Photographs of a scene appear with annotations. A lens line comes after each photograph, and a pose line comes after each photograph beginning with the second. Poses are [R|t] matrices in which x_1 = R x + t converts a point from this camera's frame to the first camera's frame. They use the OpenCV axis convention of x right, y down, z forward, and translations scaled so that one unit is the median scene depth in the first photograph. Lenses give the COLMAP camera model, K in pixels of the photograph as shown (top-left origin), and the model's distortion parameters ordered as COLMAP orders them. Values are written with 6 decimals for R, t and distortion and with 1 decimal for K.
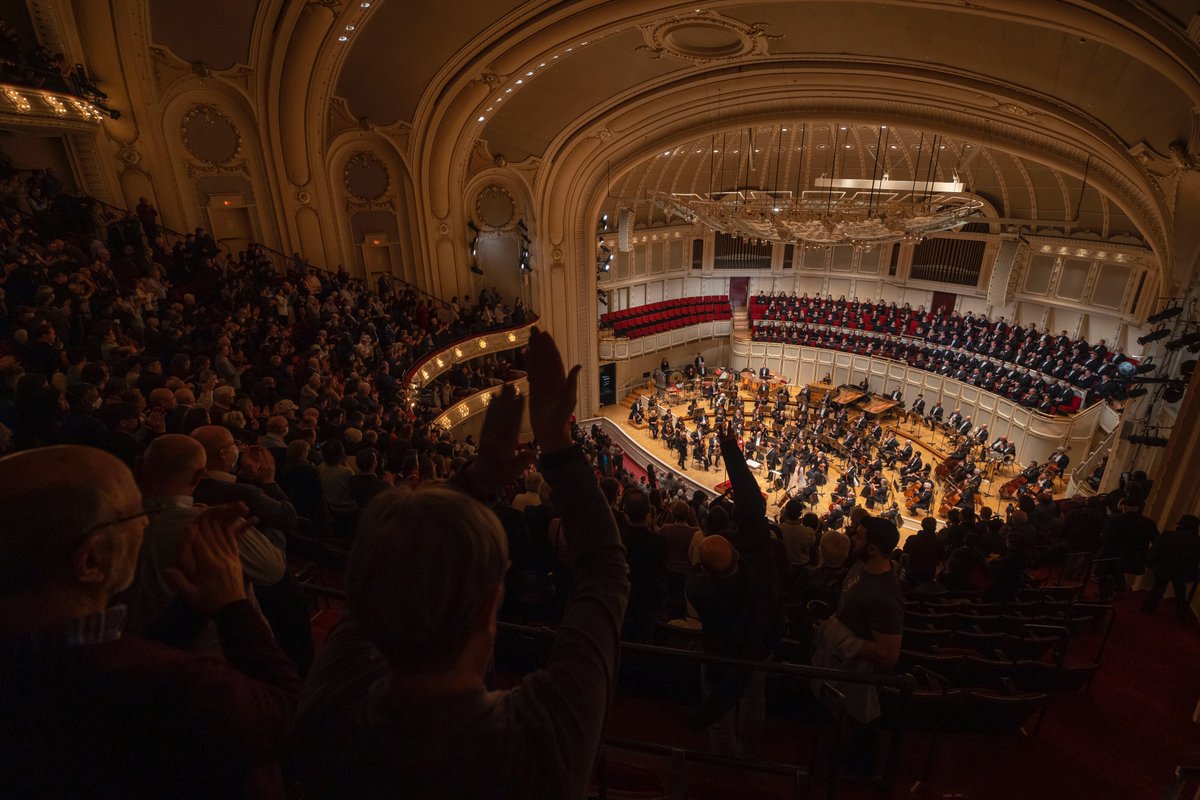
lens RADIAL K [[610.6, 0, 599.9], [0, 610.6, 402.1], [0, 0, 1]] dist [0.000984, -0.000084]
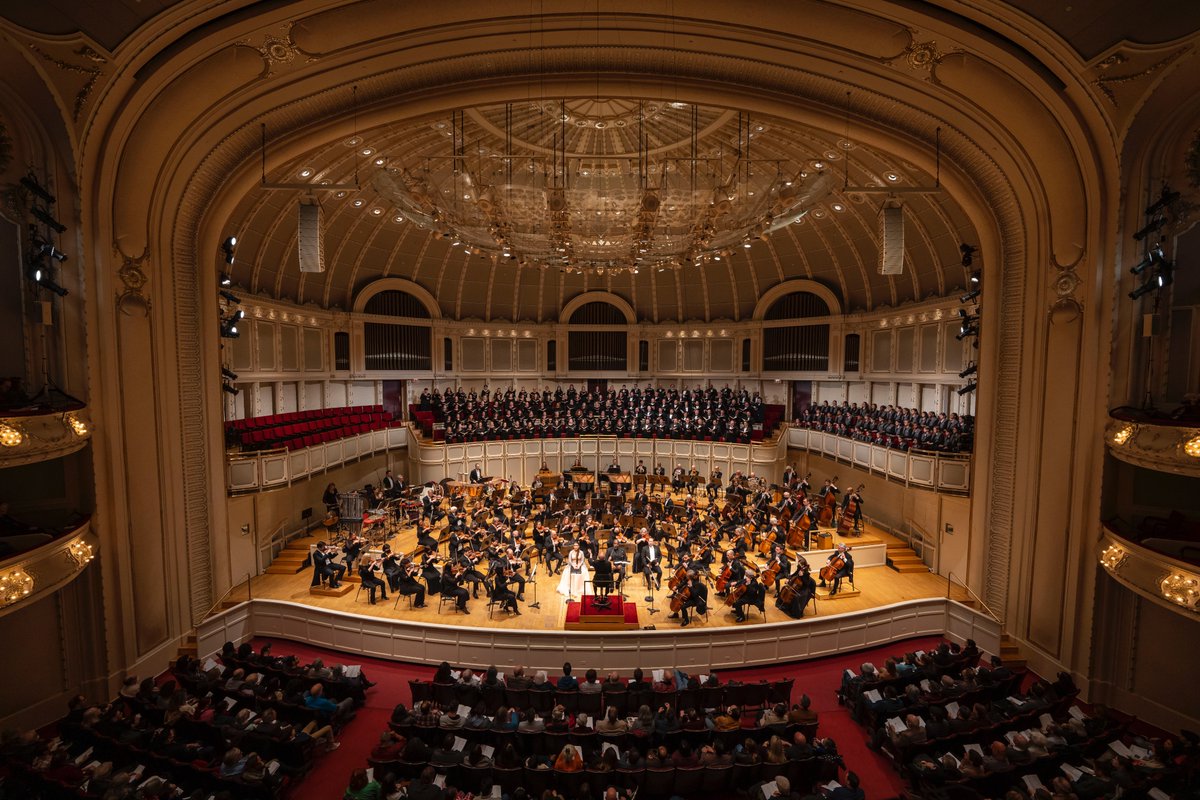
lens RADIAL K [[488.5, 0, 598.9], [0, 488.5, 397.8], [0, 0, 1]] dist [-0.001239, -0.000317]
pose [[0.636903, -0.025026, 0.770537, -0.124614], [0.276904, 0.940204, -0.198345, 0.027577], [-0.719499, 0.339692, 0.605749, 0.482017]]
